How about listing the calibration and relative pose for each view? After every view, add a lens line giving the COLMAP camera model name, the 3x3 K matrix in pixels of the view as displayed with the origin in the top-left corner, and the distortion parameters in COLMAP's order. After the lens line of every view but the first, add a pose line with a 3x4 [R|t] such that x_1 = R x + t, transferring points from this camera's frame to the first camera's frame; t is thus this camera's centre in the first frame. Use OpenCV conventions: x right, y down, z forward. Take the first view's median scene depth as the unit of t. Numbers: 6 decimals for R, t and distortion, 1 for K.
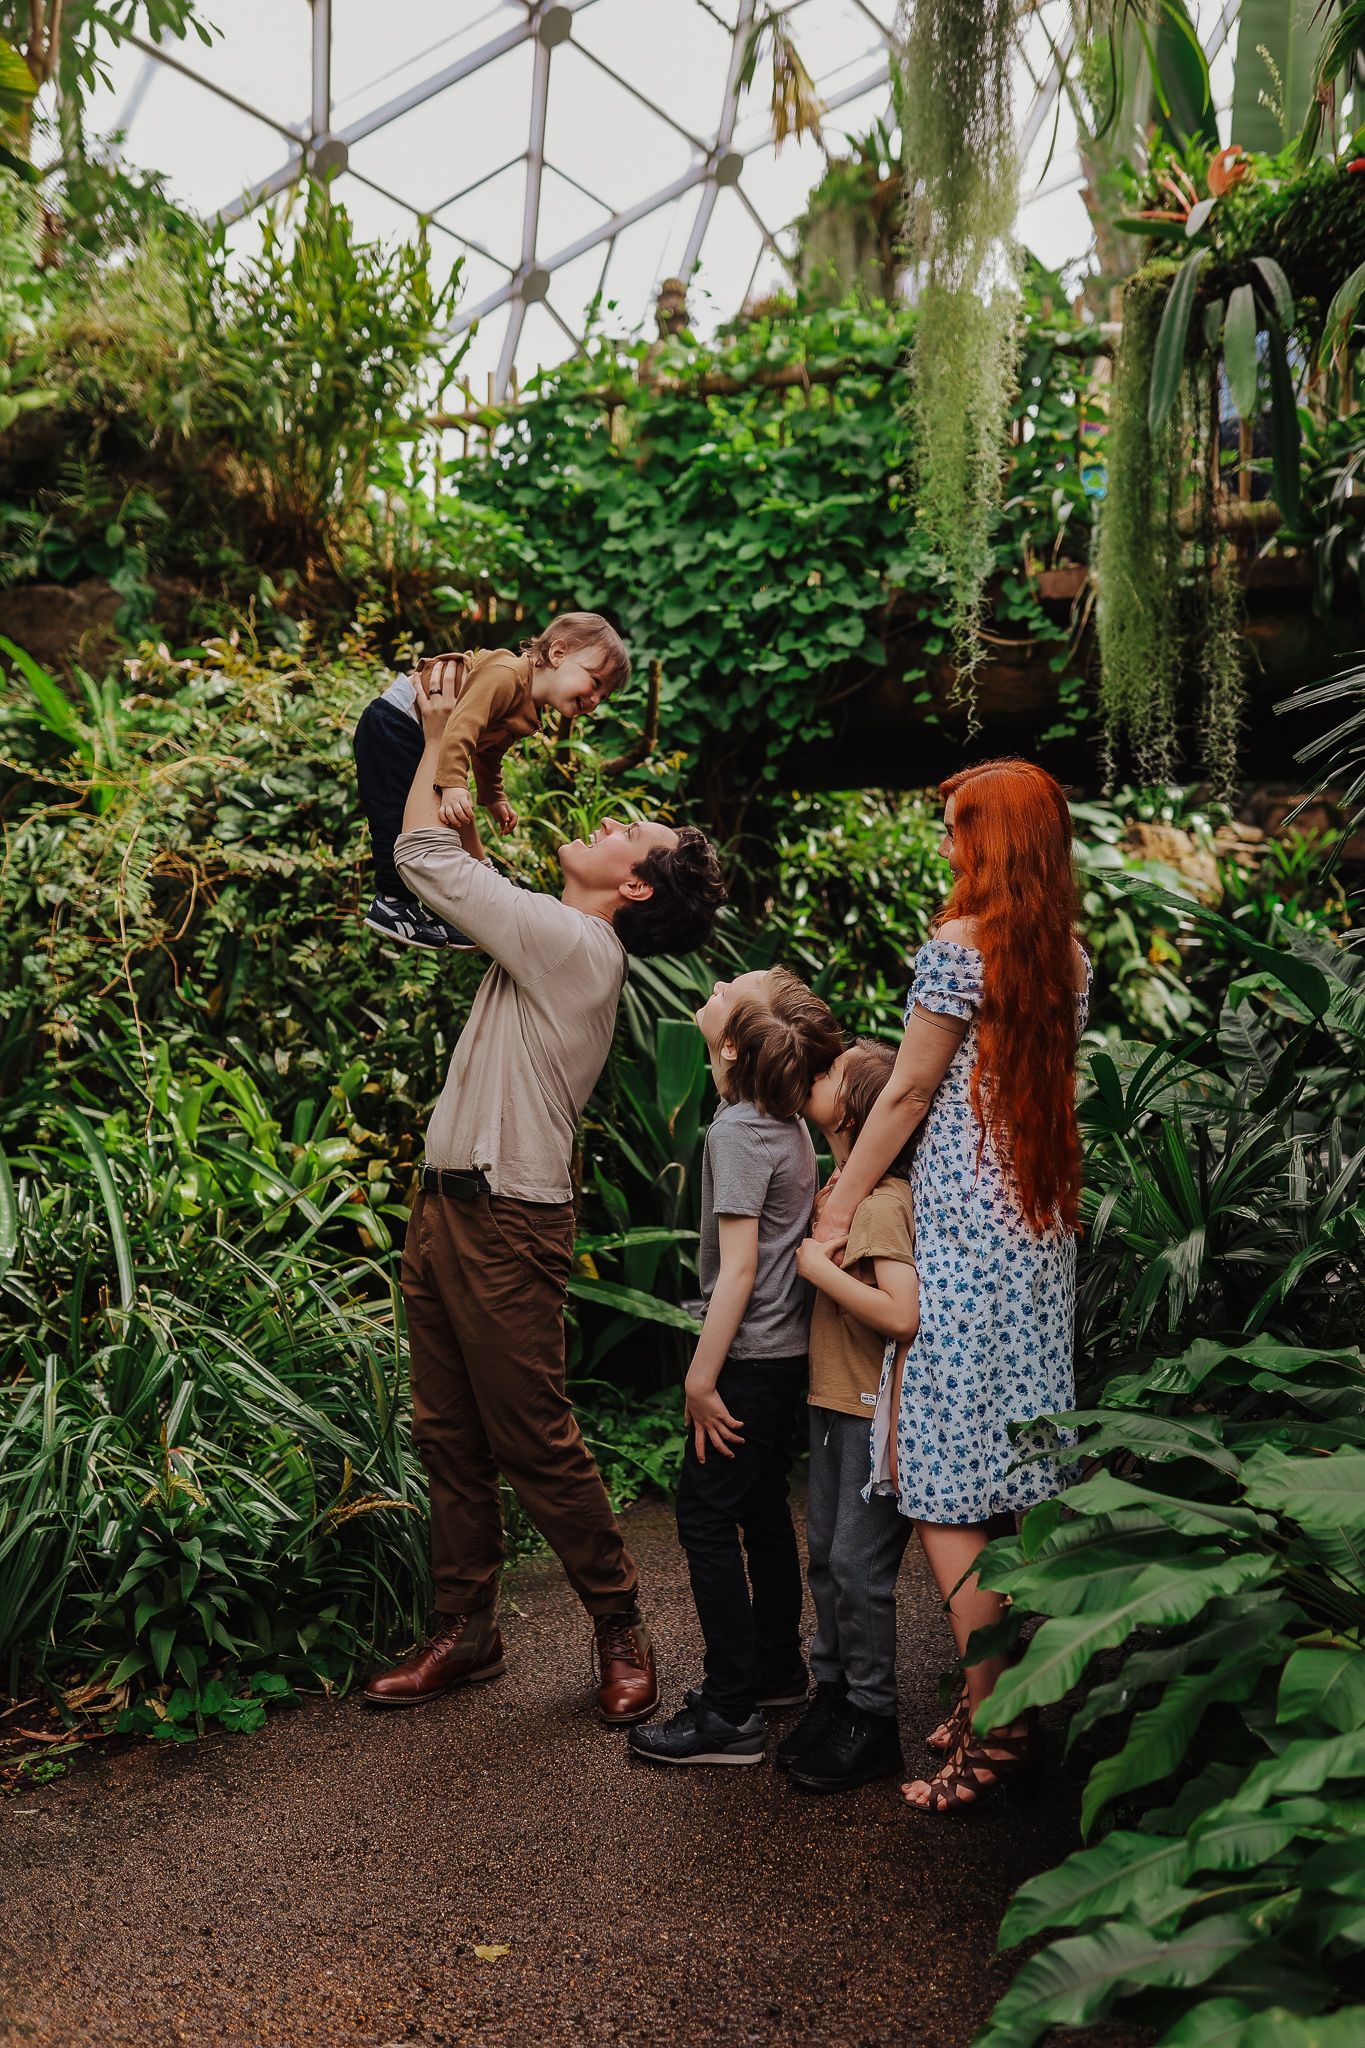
lens RADIAL K [[2040.0, 0, 680.6], [0, 2040.0, 1124.9], [0, 0, 1]] dist [-0.075296, 0.106316]
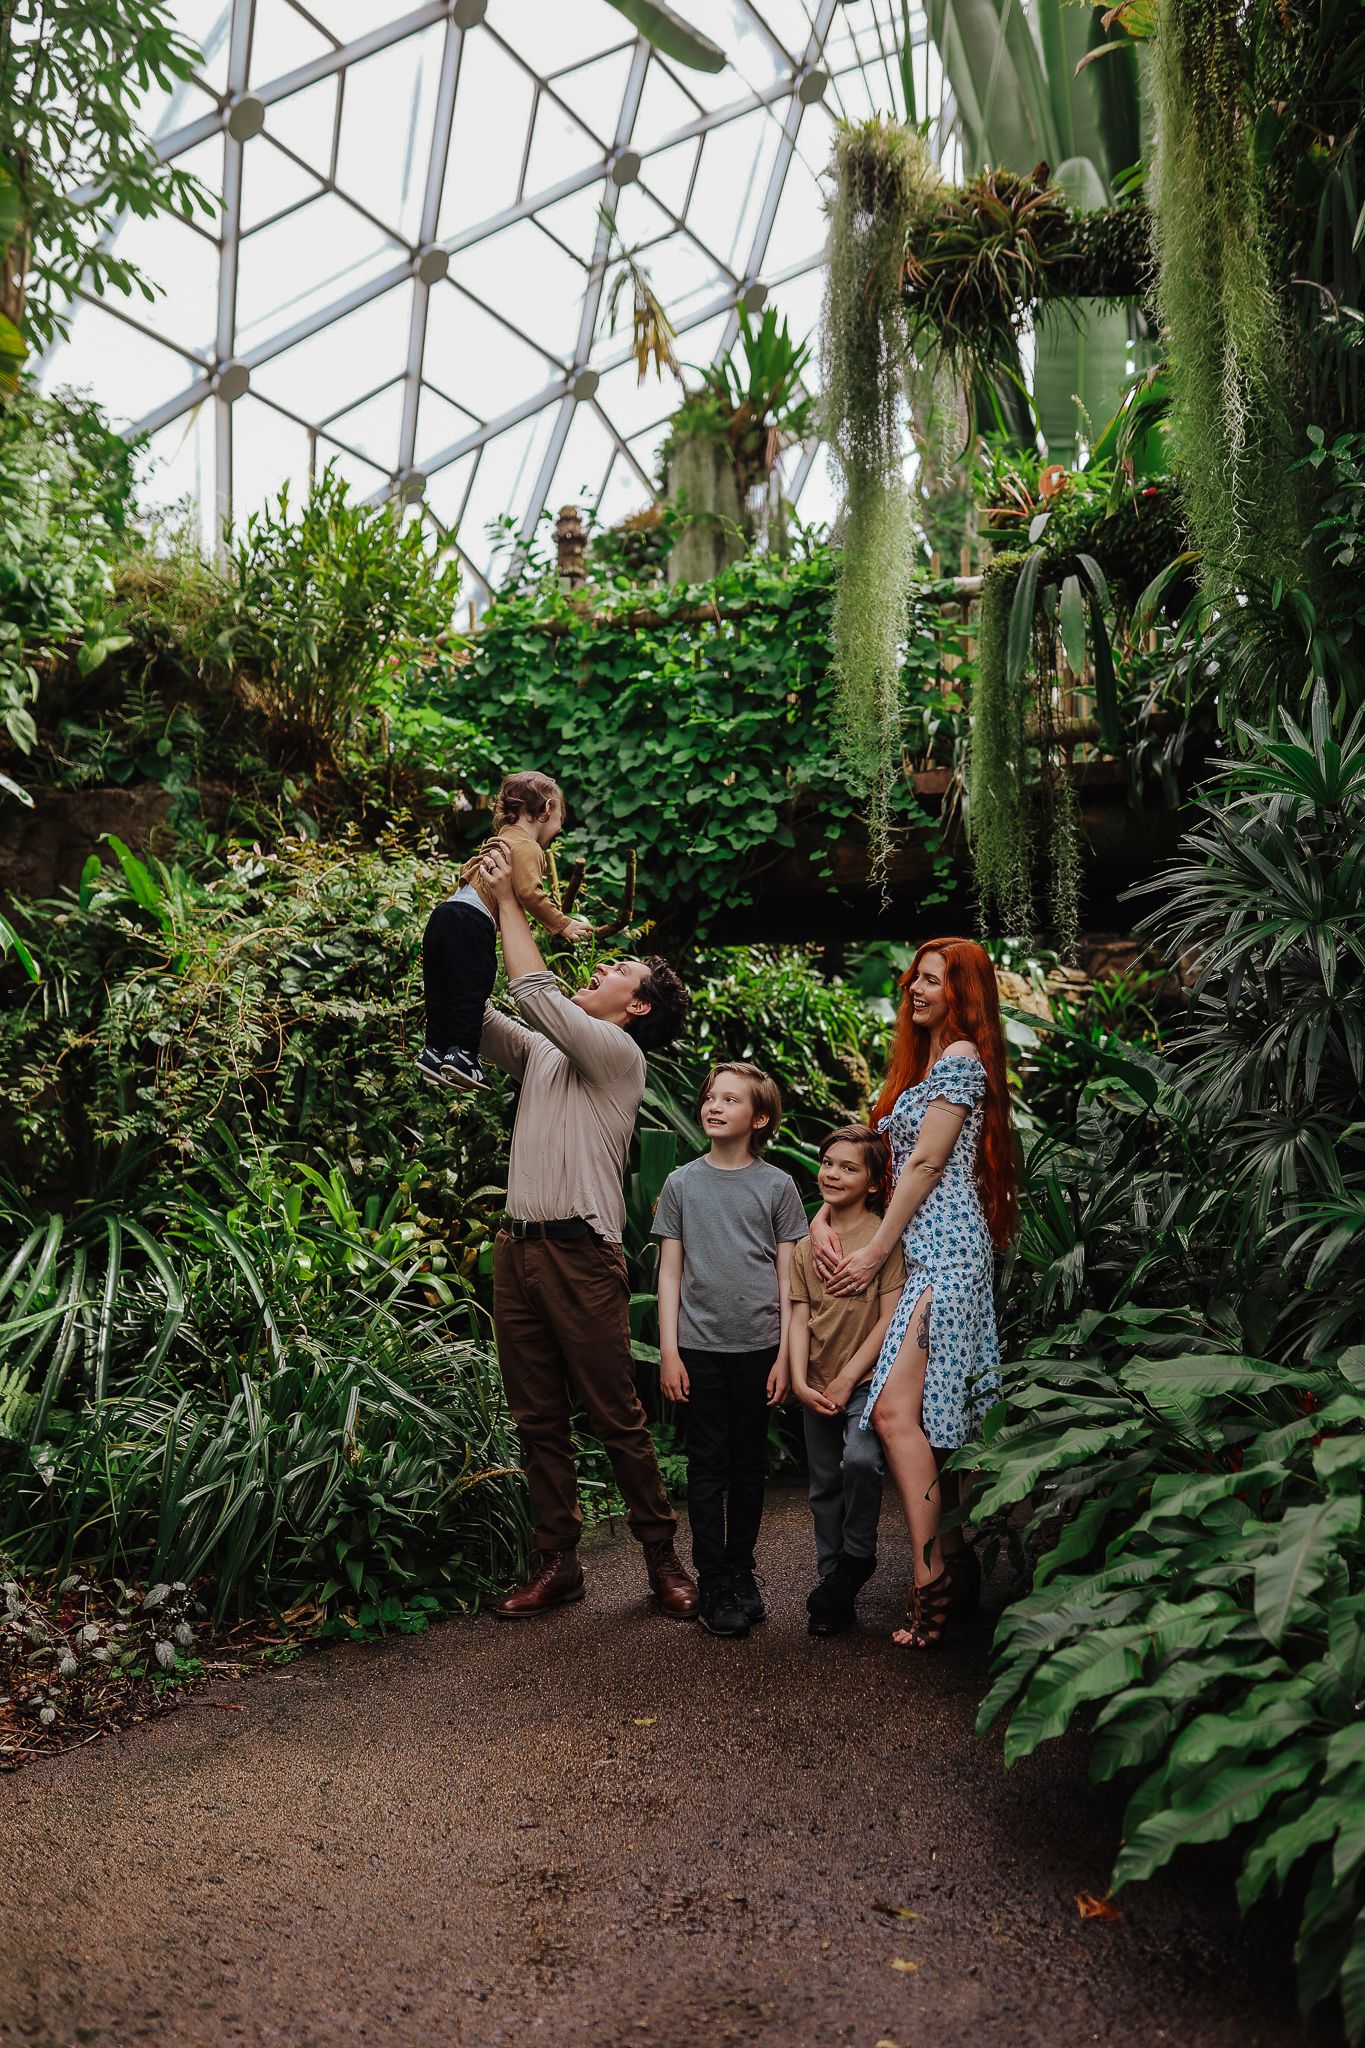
lens RADIAL K [[2040.0, 0, 680.6], [0, 2040.0, 1124.9], [0, 0, 1]] dist [-0.075296, 0.106316]
pose [[0.996078, -0.020359, 0.086105, -0.078447], [0.026485, 0.997152, -0.070619, 0.030098], [-0.084422, 0.072623, 0.993780, -0.222535]]
